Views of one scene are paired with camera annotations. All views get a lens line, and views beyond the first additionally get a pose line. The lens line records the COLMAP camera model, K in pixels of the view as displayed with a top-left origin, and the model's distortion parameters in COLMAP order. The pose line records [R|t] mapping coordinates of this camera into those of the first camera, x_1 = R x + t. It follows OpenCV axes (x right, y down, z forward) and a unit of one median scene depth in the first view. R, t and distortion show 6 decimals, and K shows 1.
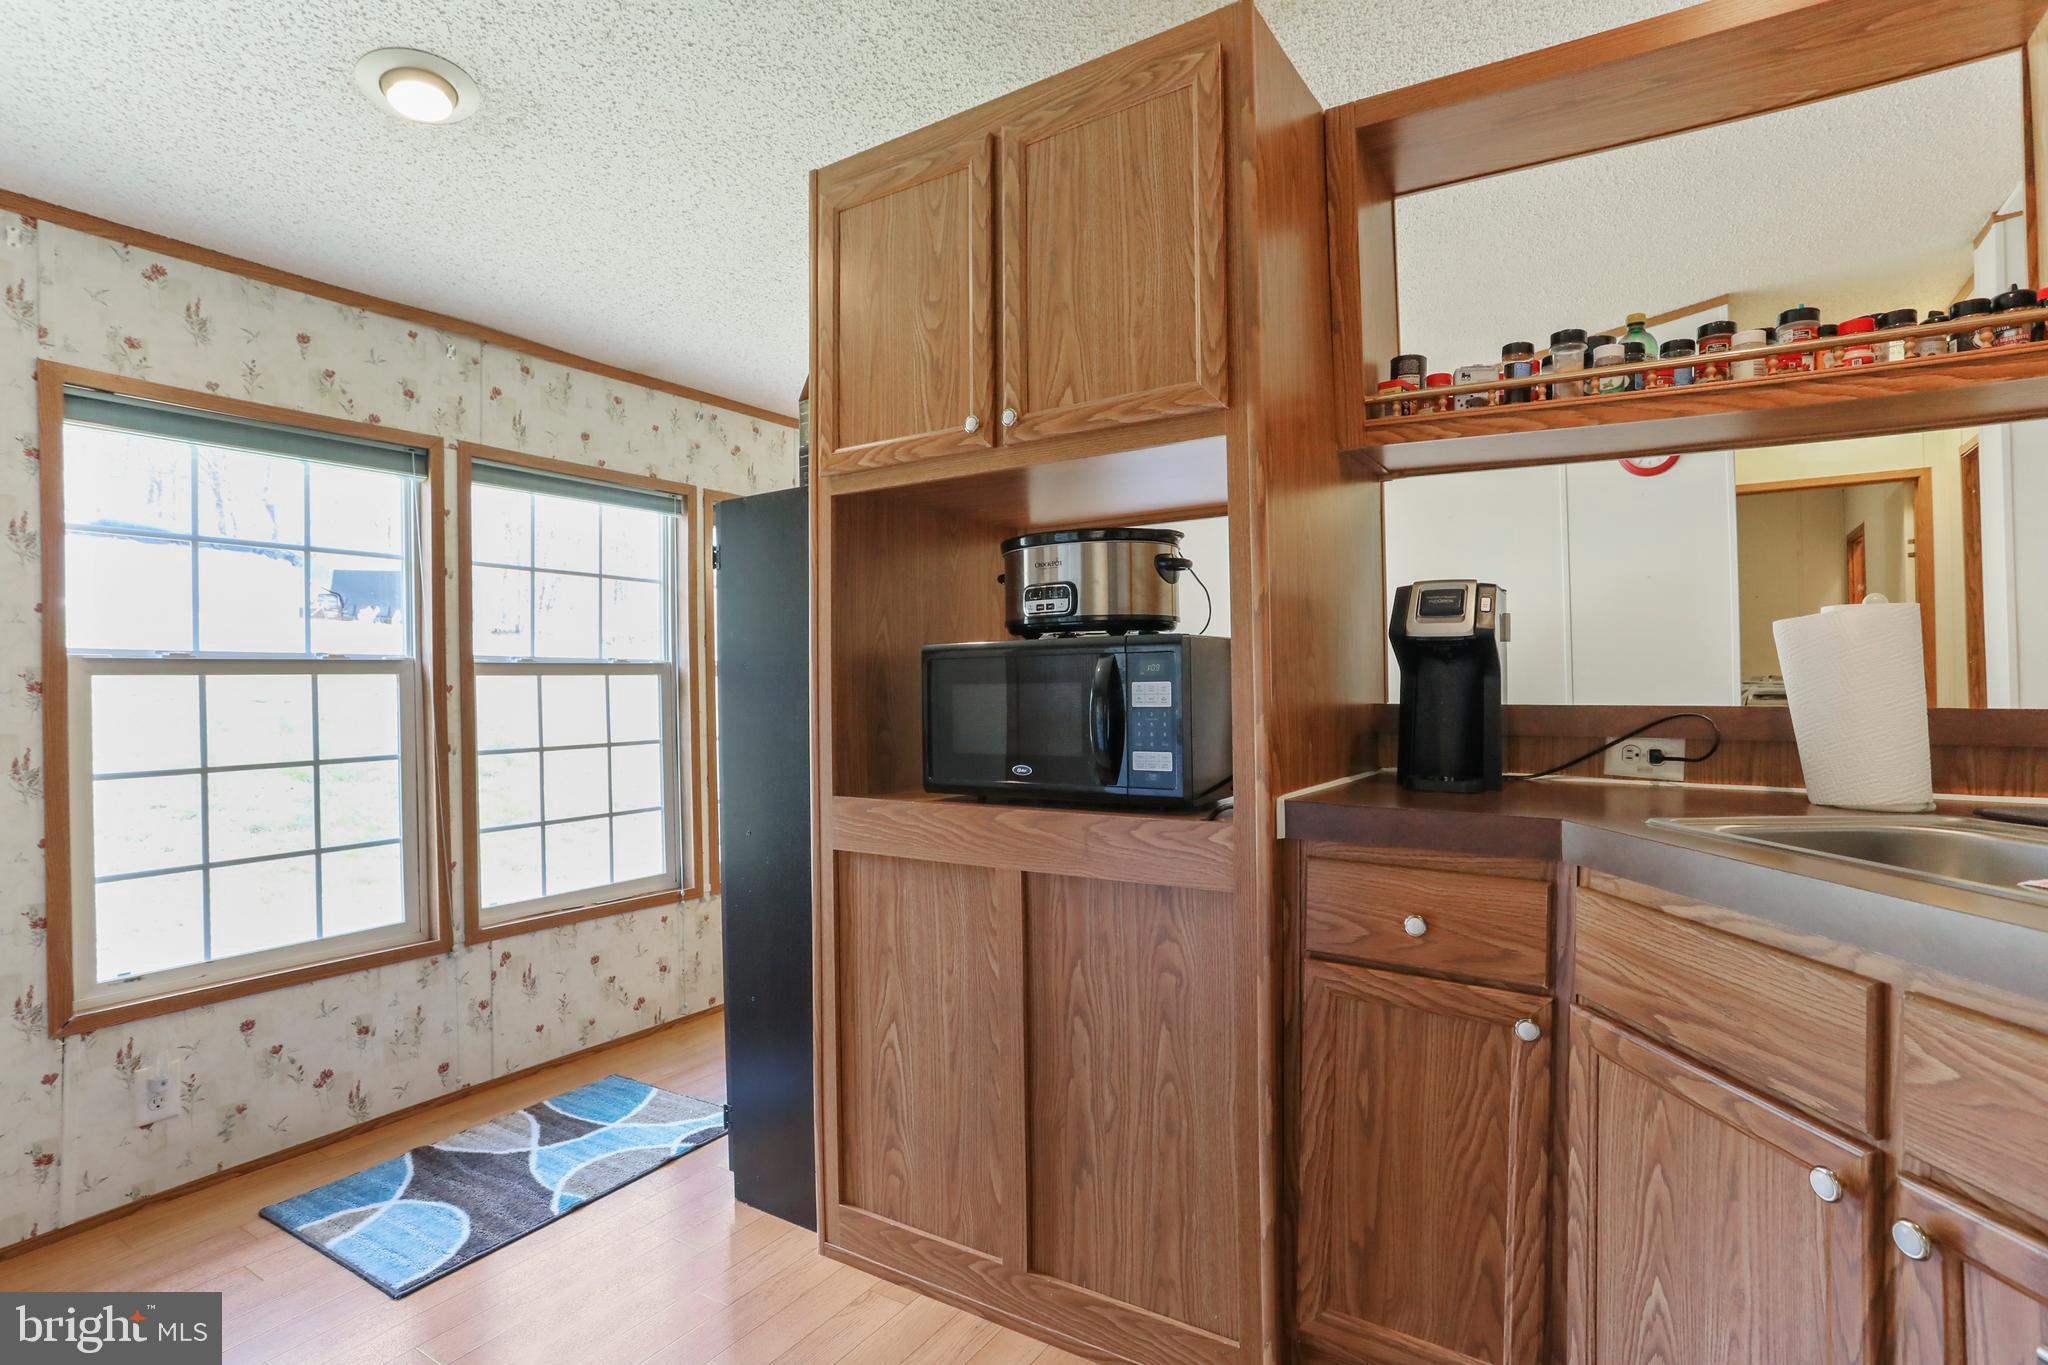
lens RADIAL K [[1013.6, 0, 1024.0], [0, 1013.6, 682.5], [0, 0, 1]] dist [-0.062851, 0.036032]
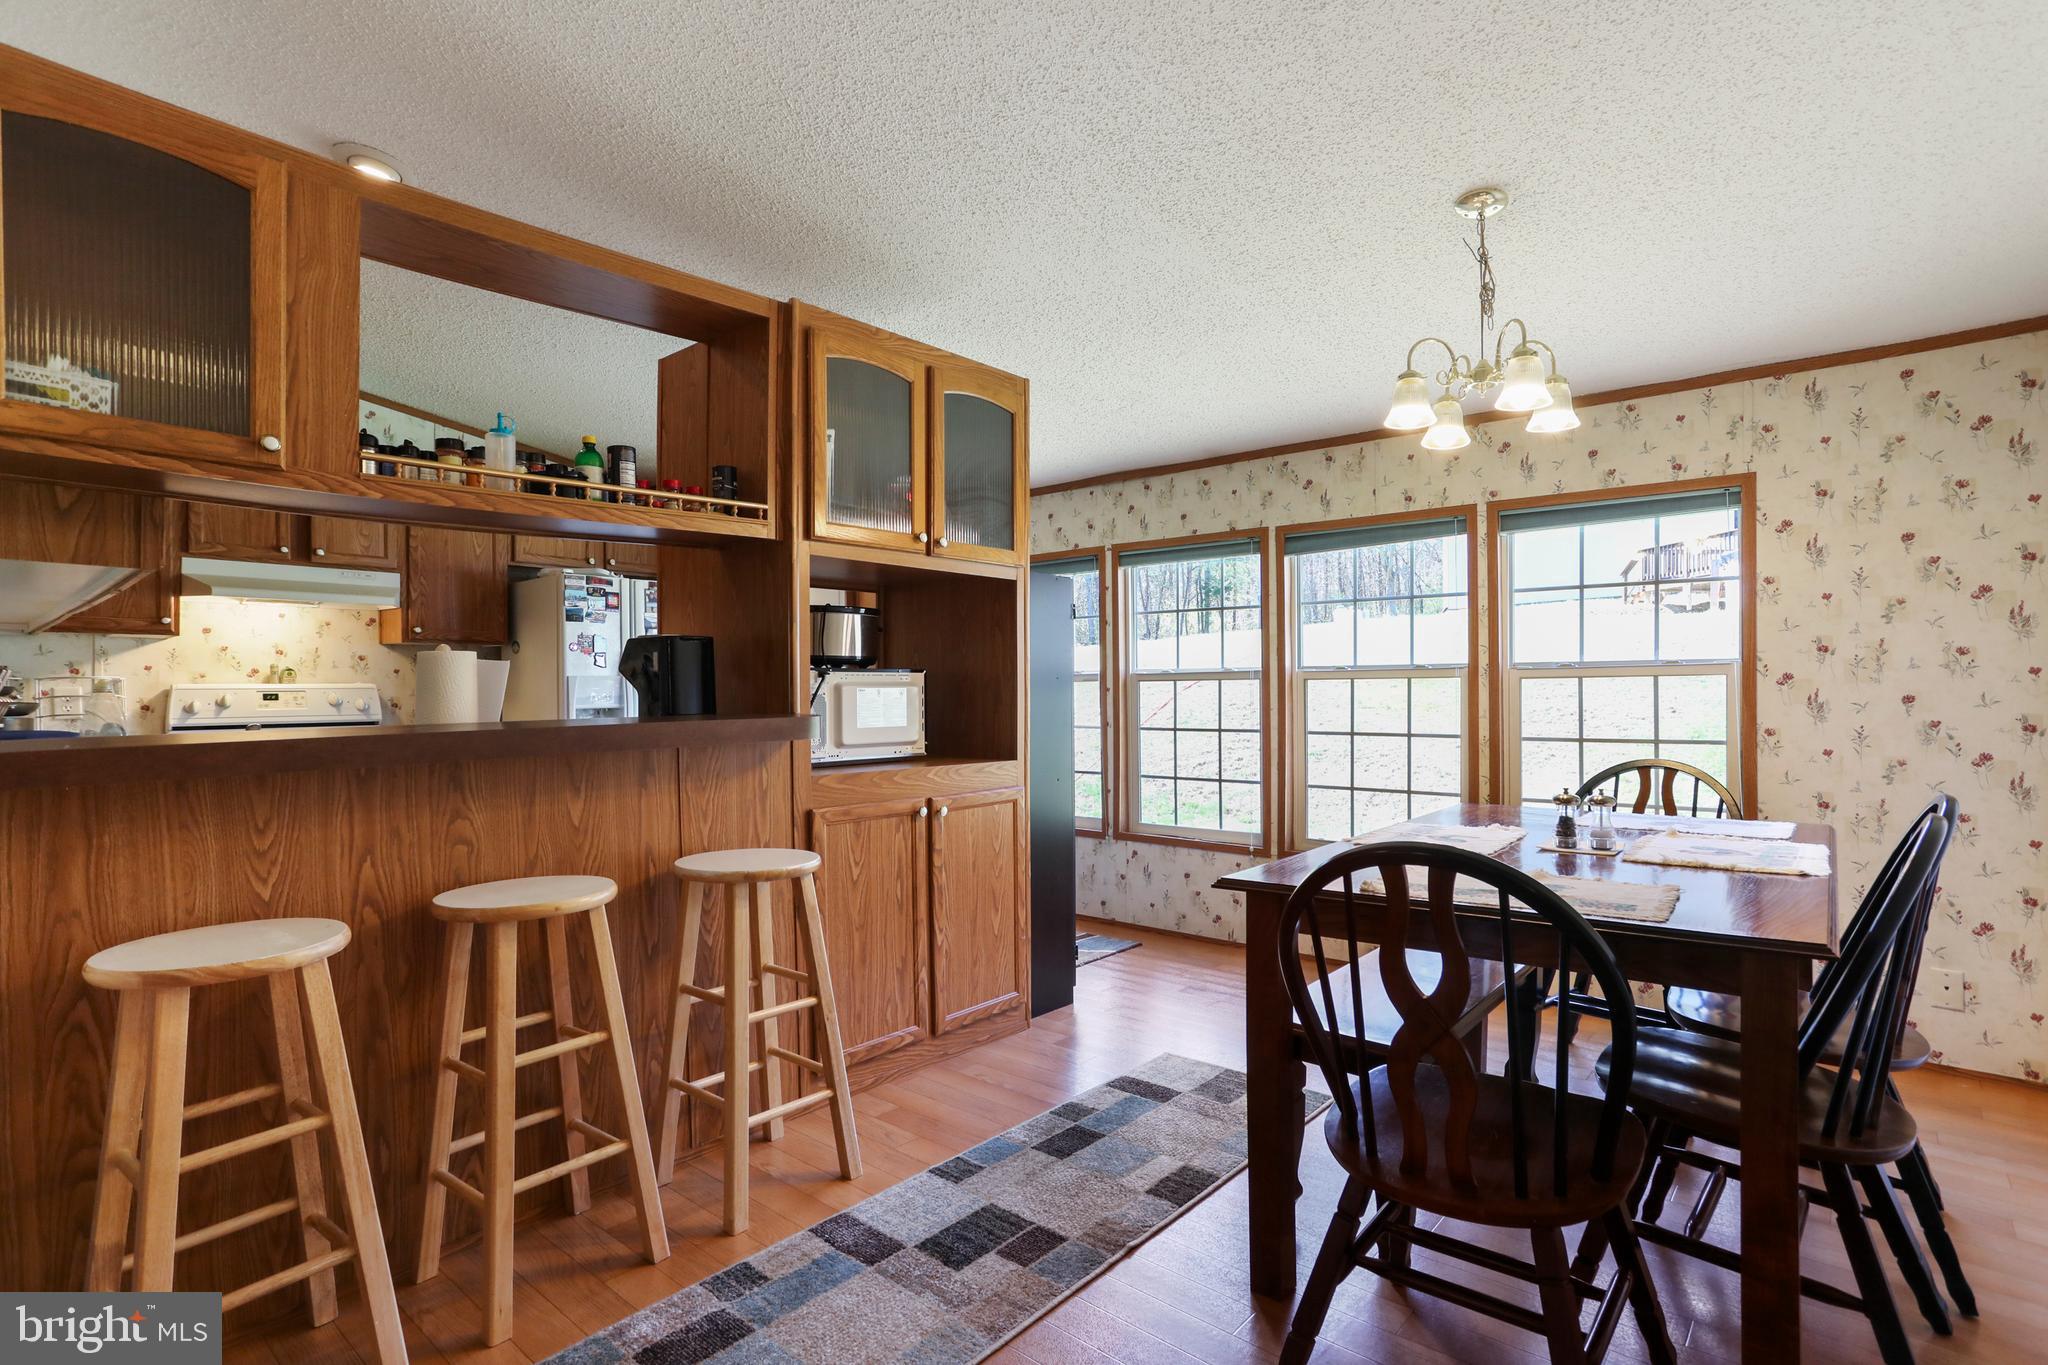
lens RADIAL K [[1020.4, 0, 1023.5], [0, 1020.4, 696.8], [0, 0, 1]] dist [-0.058387, 0.044064]
pose [[-0.149957, 0.015688, -0.988568, 1.110789], [0.005504, 0.999872, 0.015033, -0.007003], [0.988677, -0.003187, -0.150024, 1.029094]]
